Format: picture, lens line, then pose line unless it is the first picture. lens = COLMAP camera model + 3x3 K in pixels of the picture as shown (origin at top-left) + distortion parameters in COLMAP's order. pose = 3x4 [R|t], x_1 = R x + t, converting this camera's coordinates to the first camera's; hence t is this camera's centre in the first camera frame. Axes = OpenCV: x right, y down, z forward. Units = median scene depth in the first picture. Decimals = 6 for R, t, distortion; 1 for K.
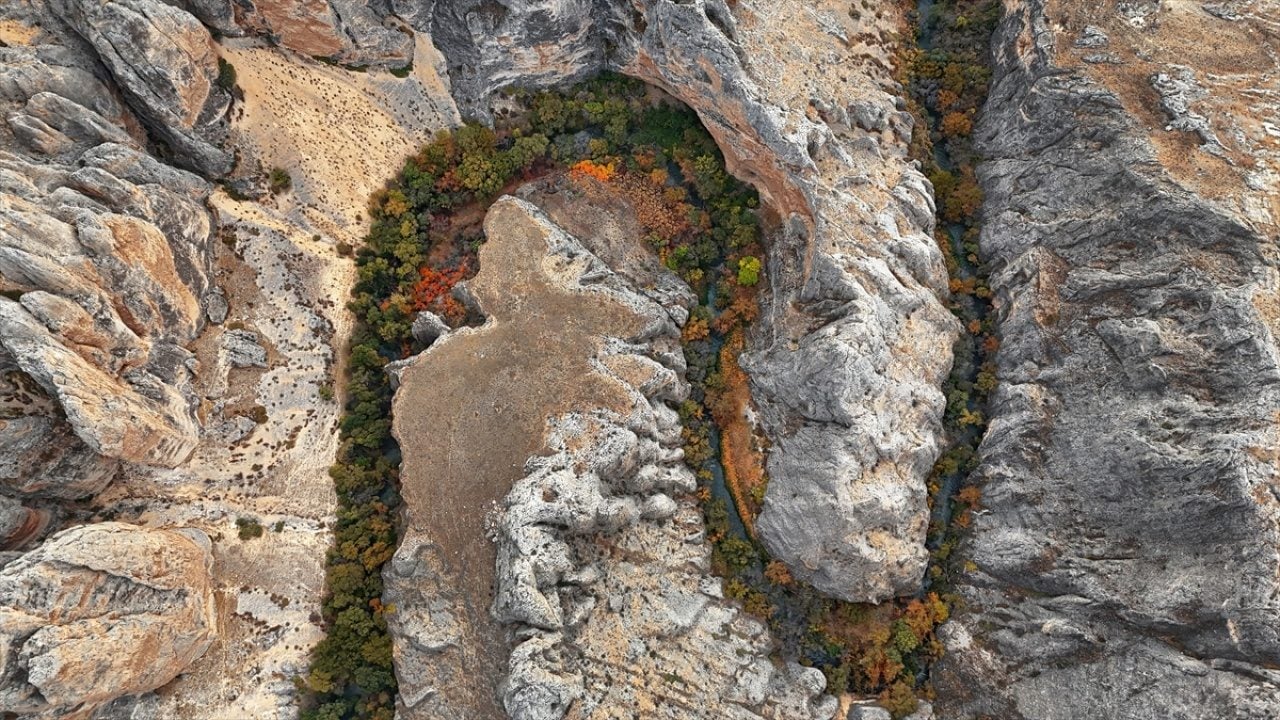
lens RADIAL K [[933.7, 0, 640.1], [0, 933.7, 357.3], [0, 0, 1]] dist [0.084465, -0.080930]
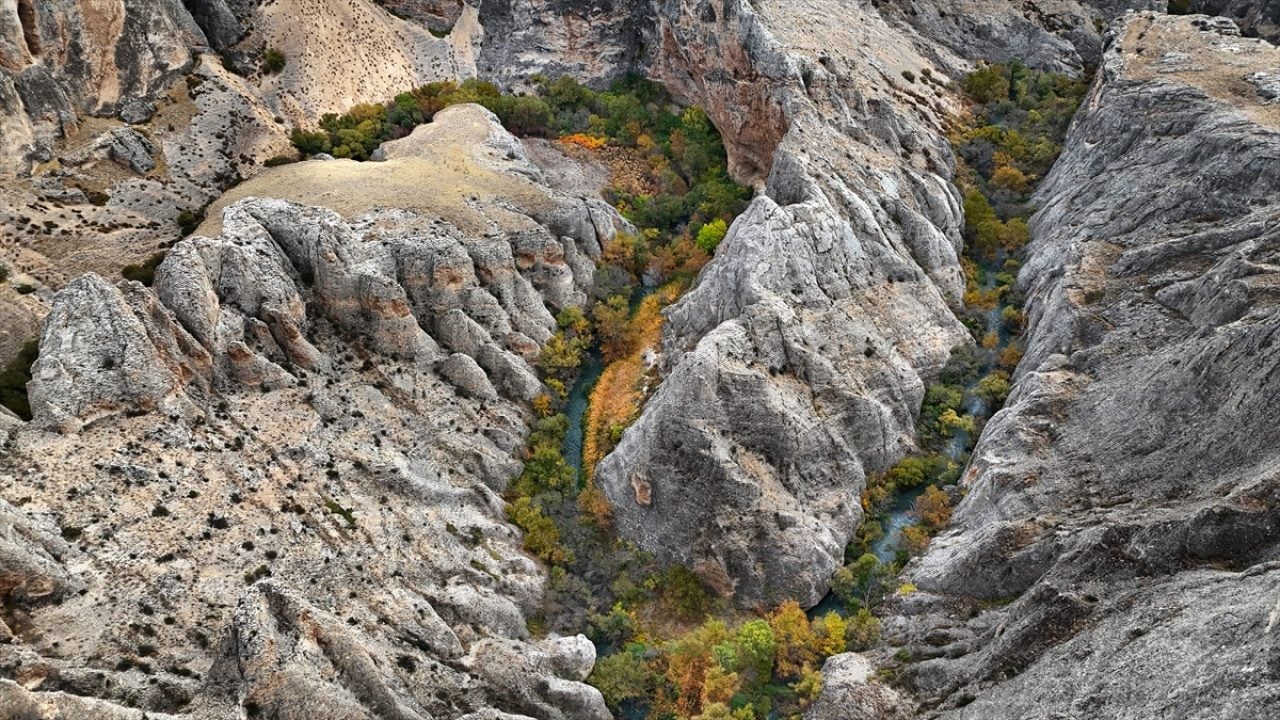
lens RADIAL K [[933.7, 0, 639.9], [0, 933.7, 359.3], [0, 0, 1]] dist [0.084465, -0.080930]
pose [[0.939963, 0.218845, -0.261871, 0.309911], [-0.327959, 0.791495, -0.515730, 0.453256], [0.094404, 0.570650, 0.815749, 0.421307]]
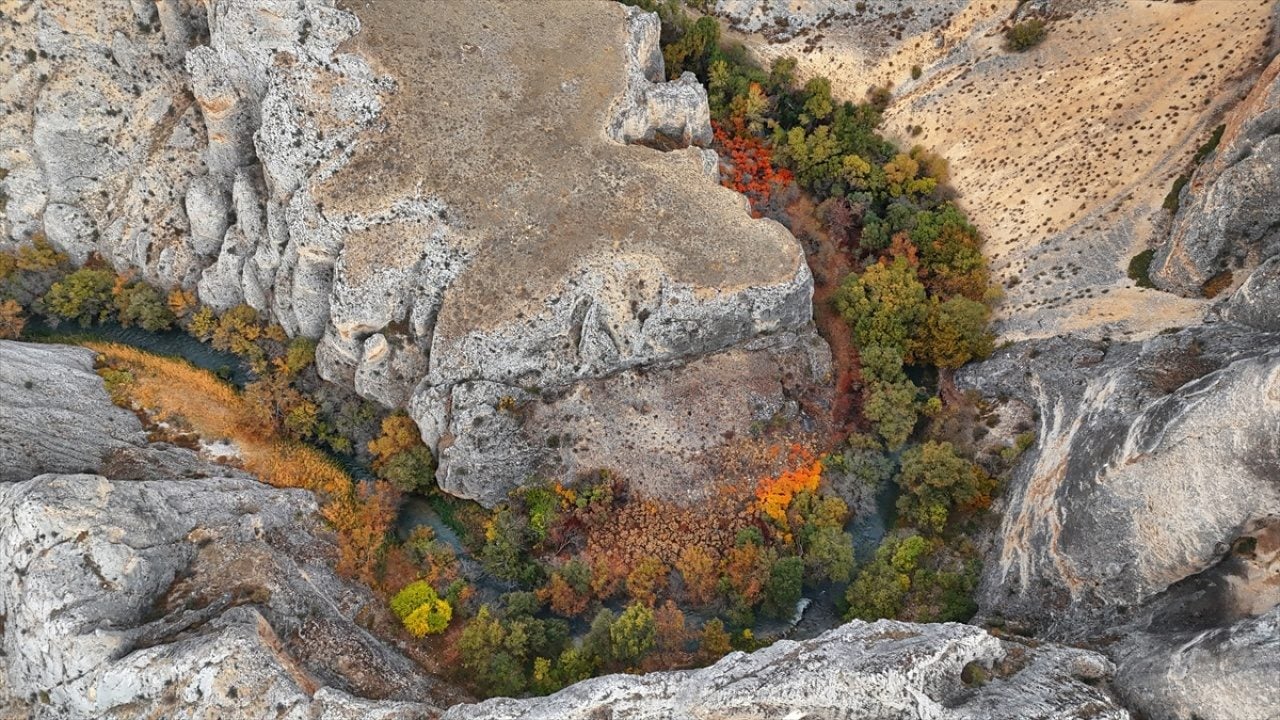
lens RADIAL K [[933.7, 0, 641.5], [0, 933.7, 360.4], [0, 0, 1]] dist [0.084465, -0.080930]
pose [[-0.589477, 0.718168, -0.369799, 0.145210], [-0.783332, -0.396427, 0.478786, -0.380844], [0.197250, 0.571909, 0.796249, 0.599763]]
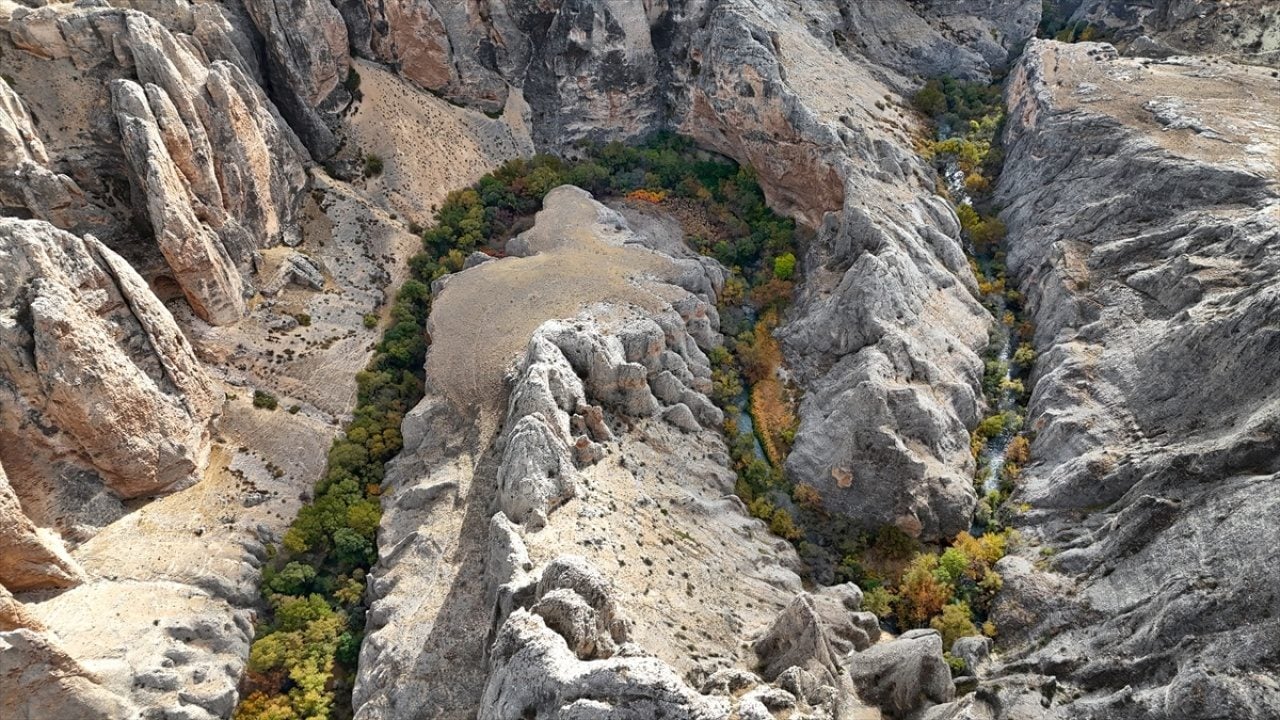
lens RADIAL K [[933.7, 0, 641.2], [0, 933.7, 359.3], [0, 0, 1]] dist [0.084465, -0.080930]
pose [[0.995087, 0.065161, -0.074543, 0.043584], [-0.093164, 0.871094, -0.482199, 0.554269], [0.033513, 0.486775, 0.872884, 0.131066]]
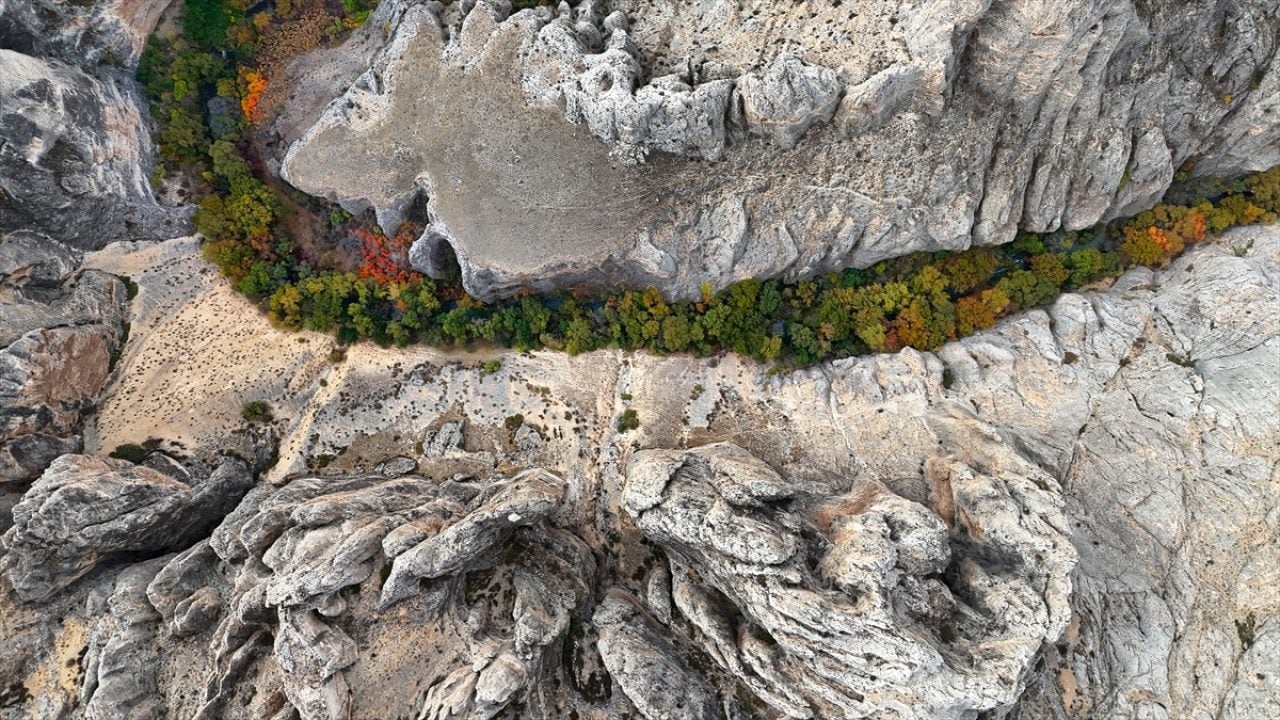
lens RADIAL K [[933.7, 0, 638.6], [0, 933.7, 355.7], [0, 0, 1]] dist [0.084465, -0.080930]
pose [[0.020137, -0.998701, 0.046808, -0.372162], [0.978158, 0.029367, 0.205776, -0.014340], [-0.206884, 0.041642, 0.977479, 0.018348]]
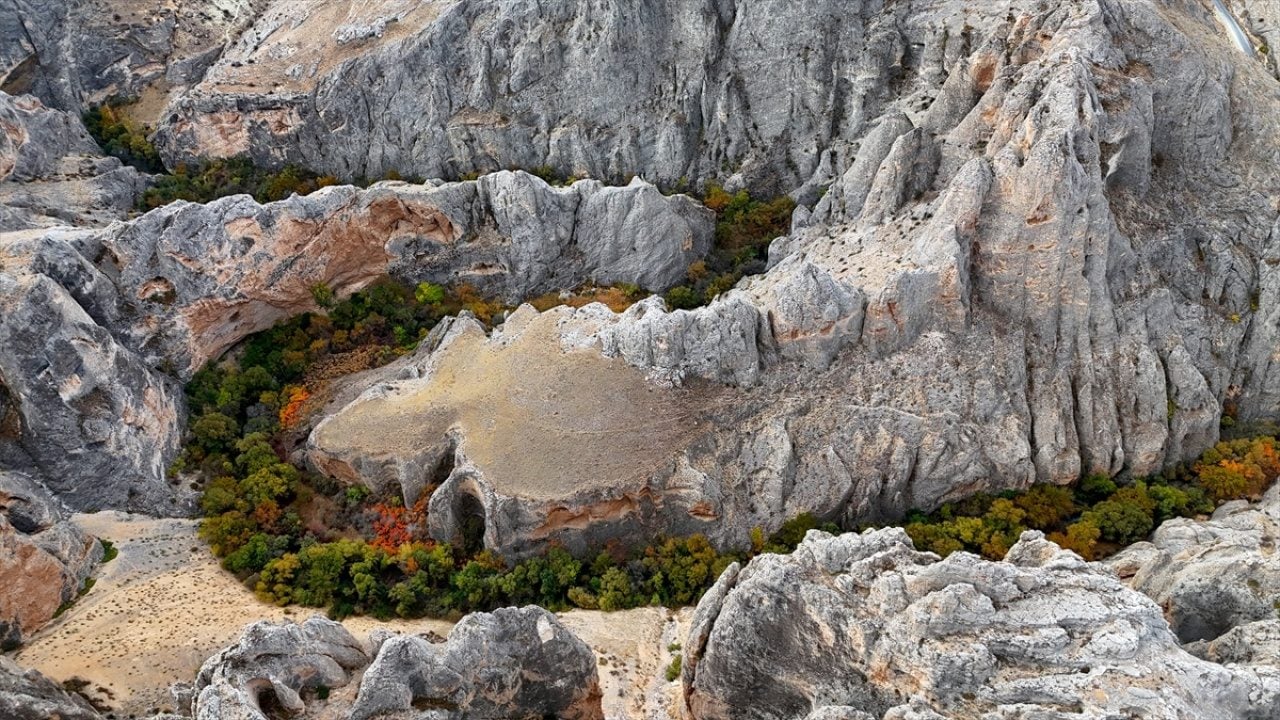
lens RADIAL K [[933.7, 0, 638.2], [0, 933.7, 359.4], [0, 0, 1]] dist [0.084465, -0.080930]
pose [[-0.010505, -0.708534, 0.705599, -0.756204], [0.981088, 0.129088, 0.144231, -0.001328], [-0.193277, 0.693769, 0.693778, 0.258376]]
